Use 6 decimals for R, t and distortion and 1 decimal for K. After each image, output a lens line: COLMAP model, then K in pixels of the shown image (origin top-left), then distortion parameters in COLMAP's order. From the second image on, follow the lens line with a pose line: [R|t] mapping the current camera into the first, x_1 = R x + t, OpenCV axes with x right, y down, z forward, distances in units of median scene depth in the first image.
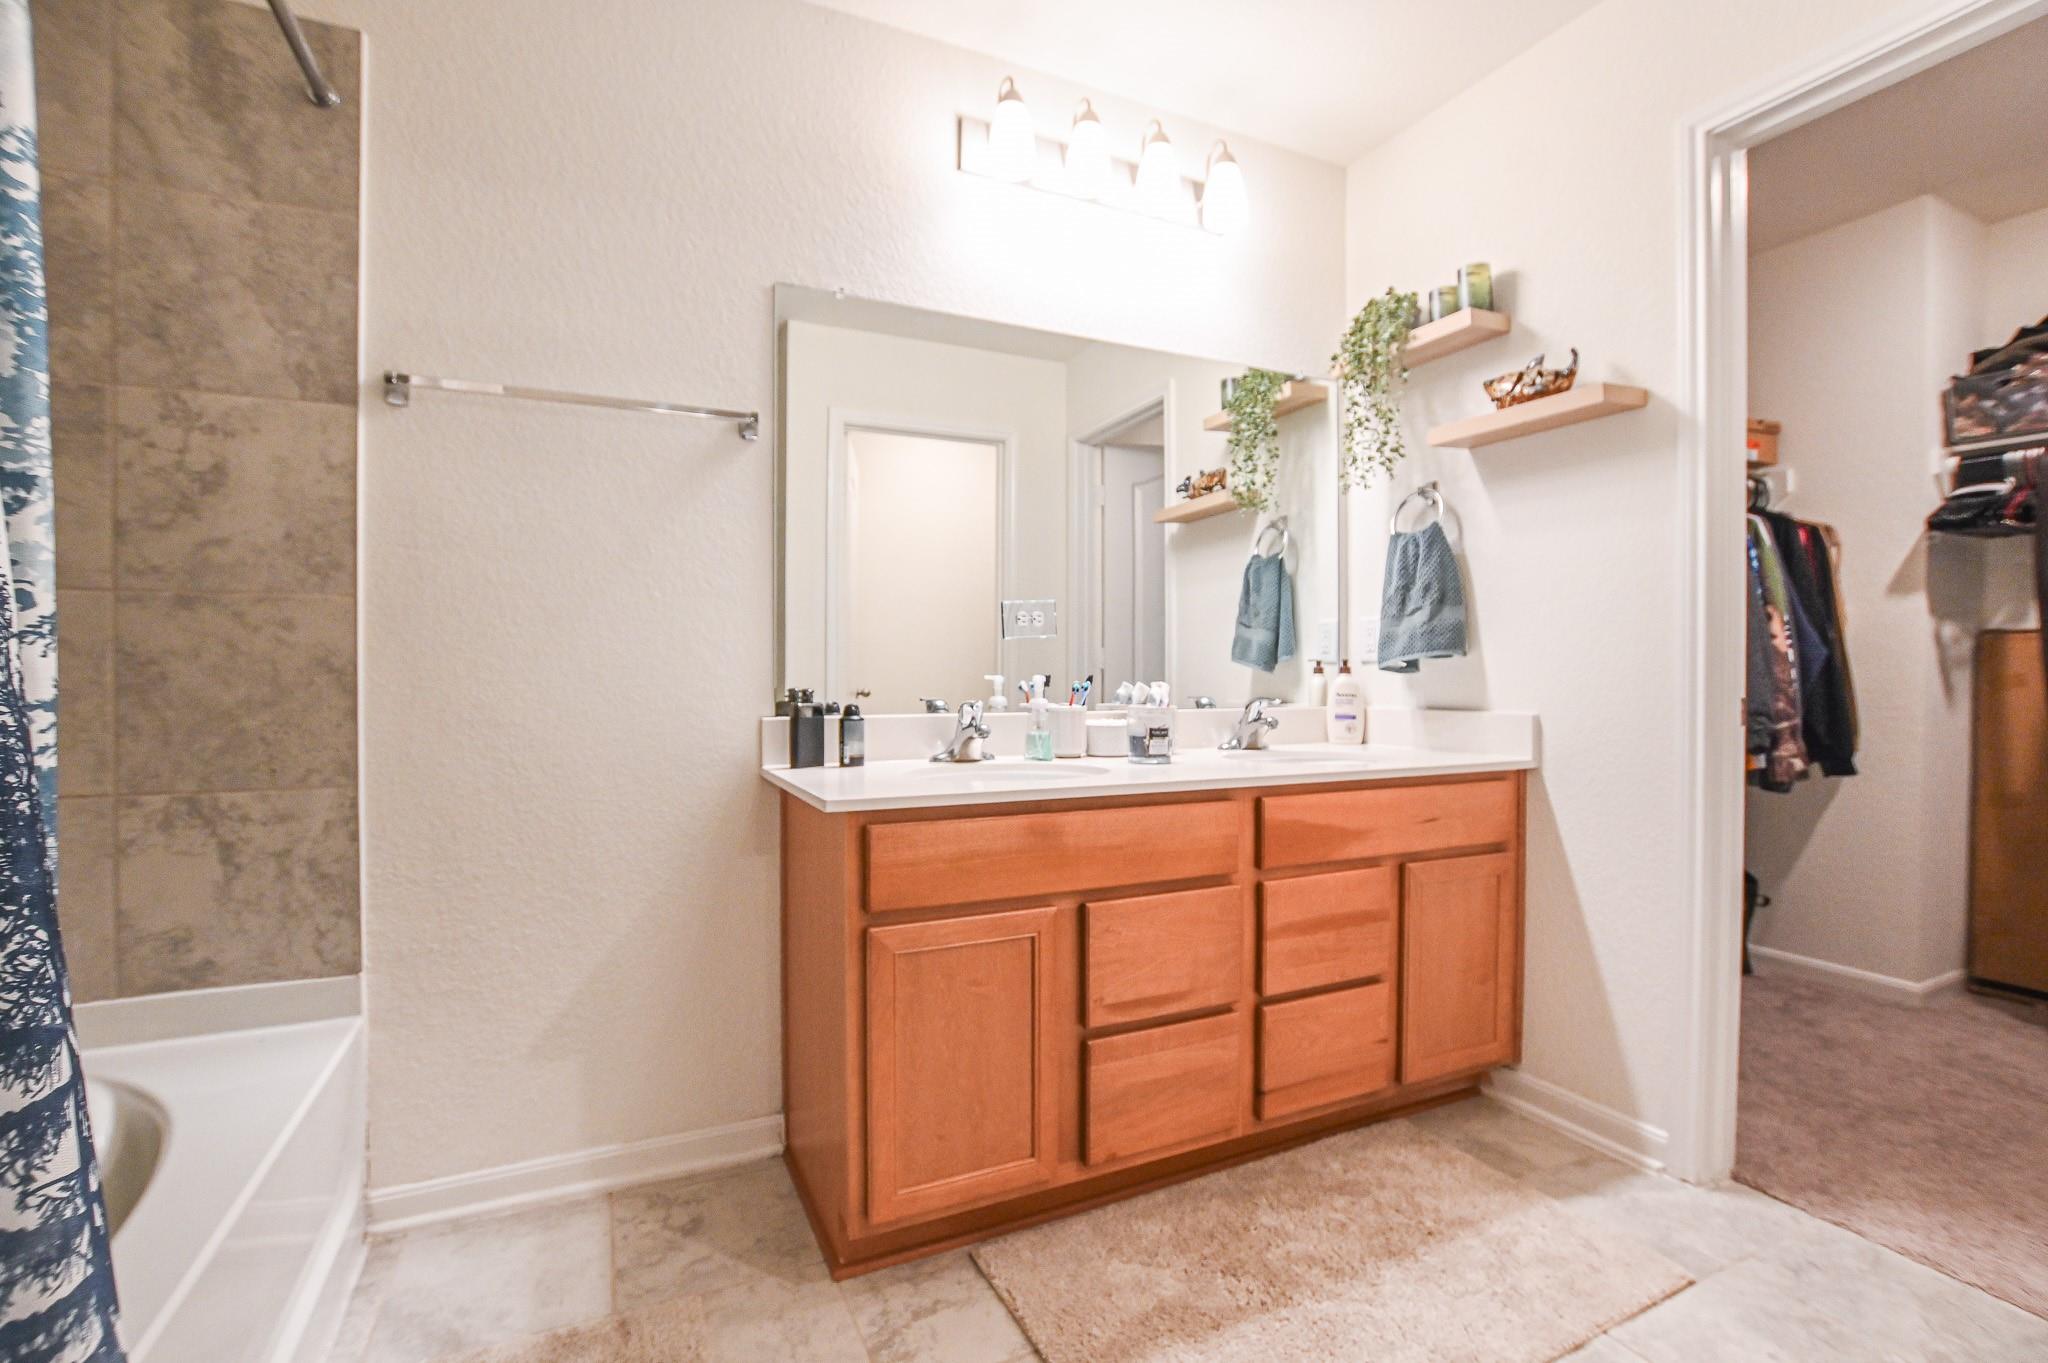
lens RADIAL K [[1027.3, 0, 950.5], [0, 1027.3, 655.6], [0, 0, 1]] dist [-0.025619, -0.000177]
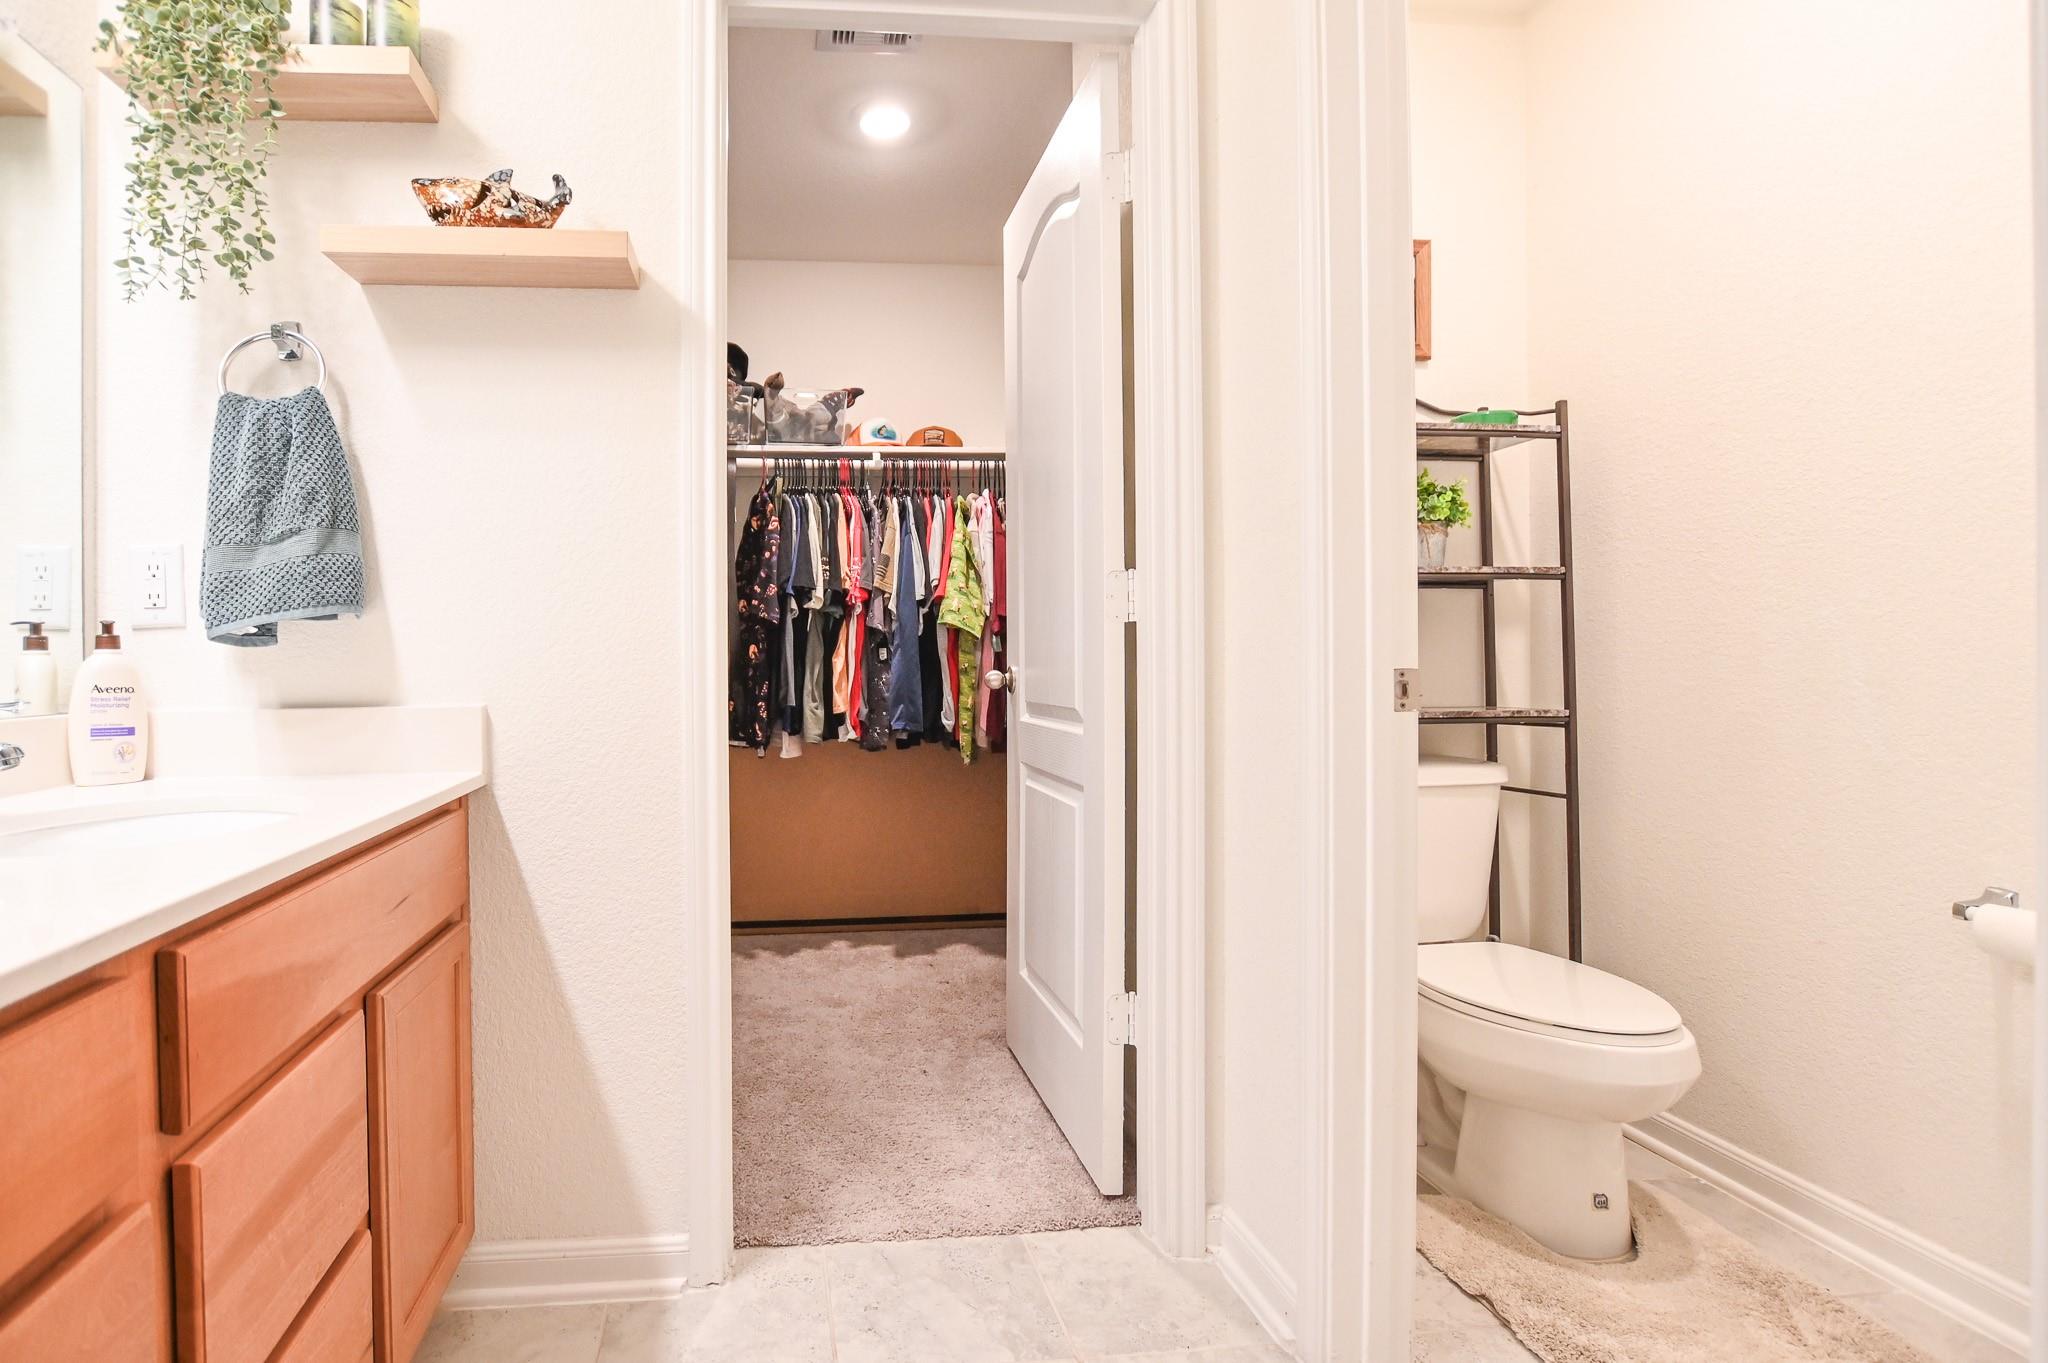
lens RADIAL K [[1027.3, 0, 950.5], [0, 1027.3, 655.6], [0, 0, 1]] dist [-0.025619, -0.000177]
pose [[0.291216, -0.005344, 0.956642, 0.022257], [0.000983, 0.999986, 0.005287, 0.021798], [-0.956657, -0.000600, 0.291217, 0.509861]]
